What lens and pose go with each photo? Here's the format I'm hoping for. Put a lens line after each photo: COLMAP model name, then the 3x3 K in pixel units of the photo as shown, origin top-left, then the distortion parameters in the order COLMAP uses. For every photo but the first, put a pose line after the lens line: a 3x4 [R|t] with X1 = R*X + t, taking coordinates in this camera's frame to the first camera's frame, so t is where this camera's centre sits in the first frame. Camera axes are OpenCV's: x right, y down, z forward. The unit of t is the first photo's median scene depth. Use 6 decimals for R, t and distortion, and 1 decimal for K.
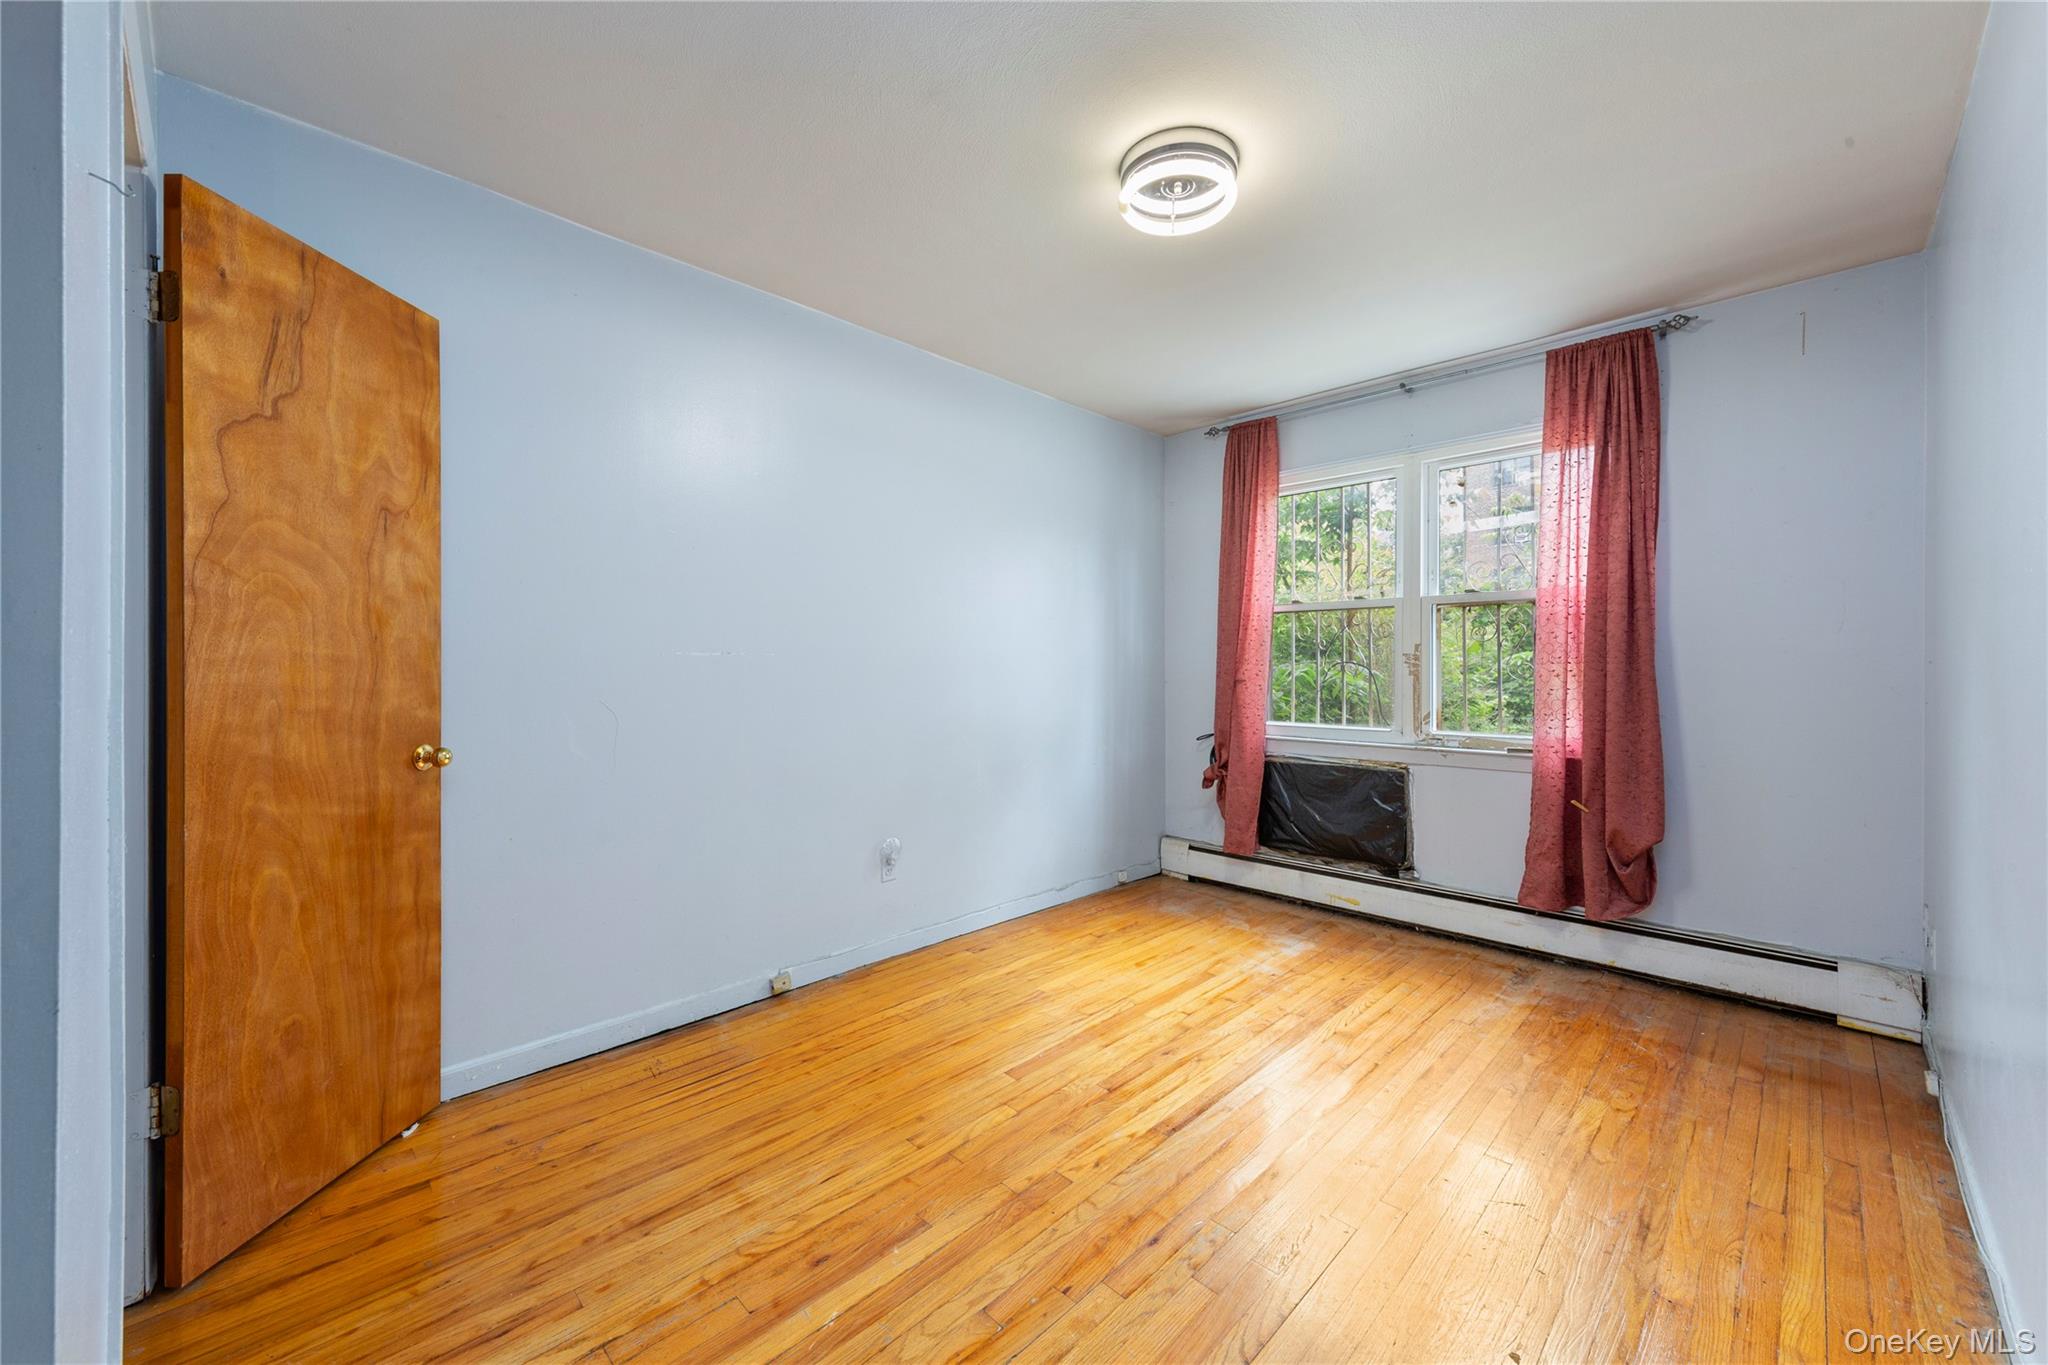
lens RADIAL K [[805.5, 0, 1025.1], [0, 805.5, 671.2], [0, 0, 1]] dist [0.003725, -0.000563]
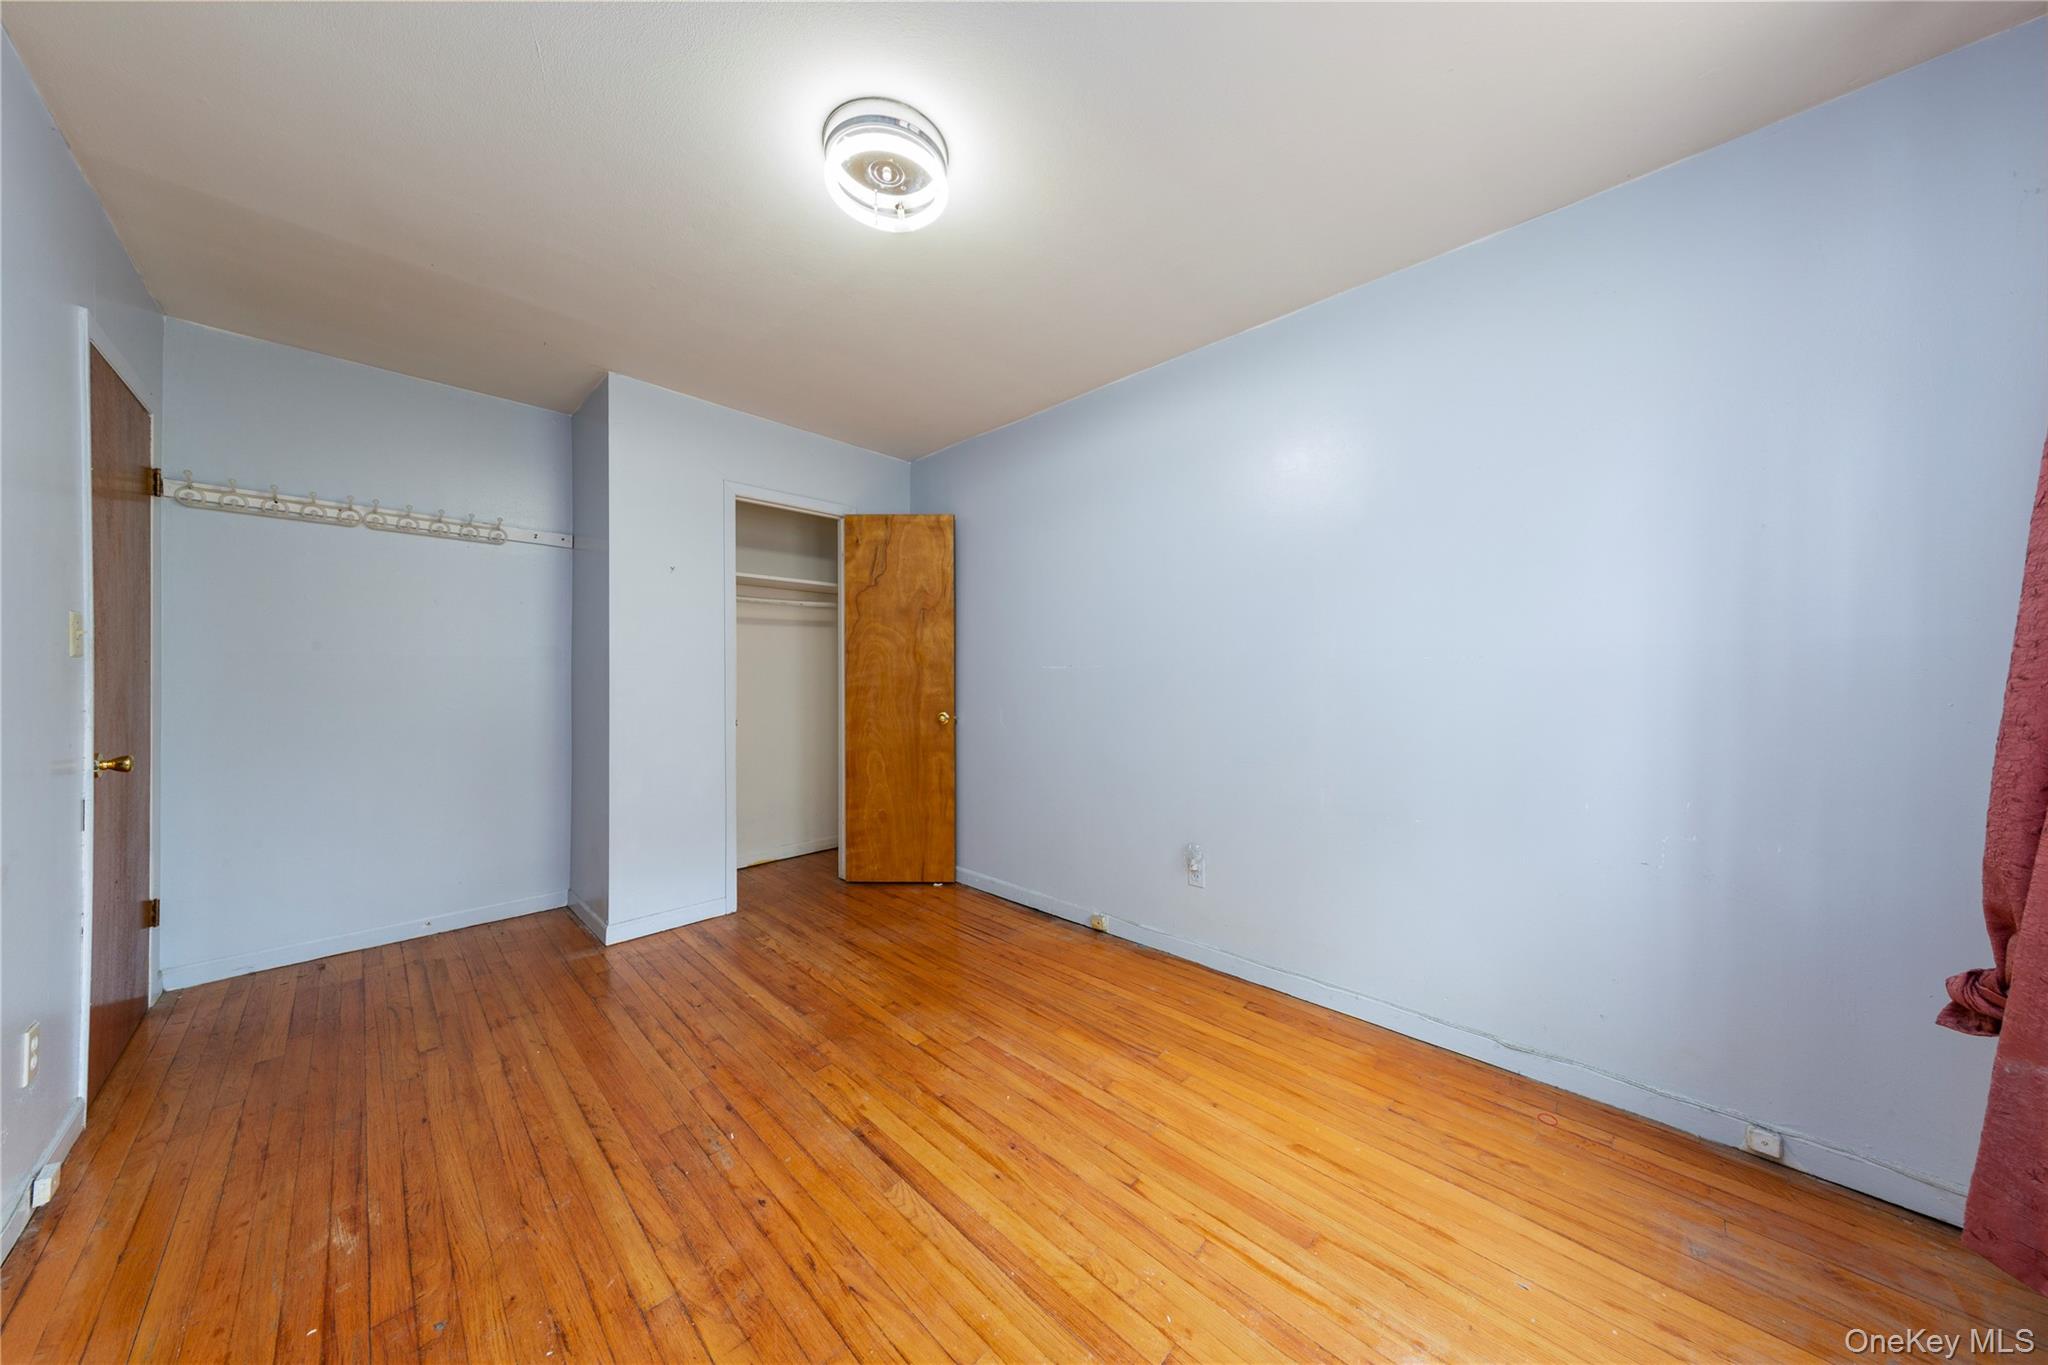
lens RADIAL K [[643.5, 0, 1025.5], [0, 643.5, 680.2], [0, 0, 1]] dist [0.003011, 0.000055]
pose [[0.004162, 0.006484, -0.999970, 0.974843], [-0.005624, 0.999963, 0.006460, -0.008724], [0.999976, 0.005597, 0.004199, 1.181482]]
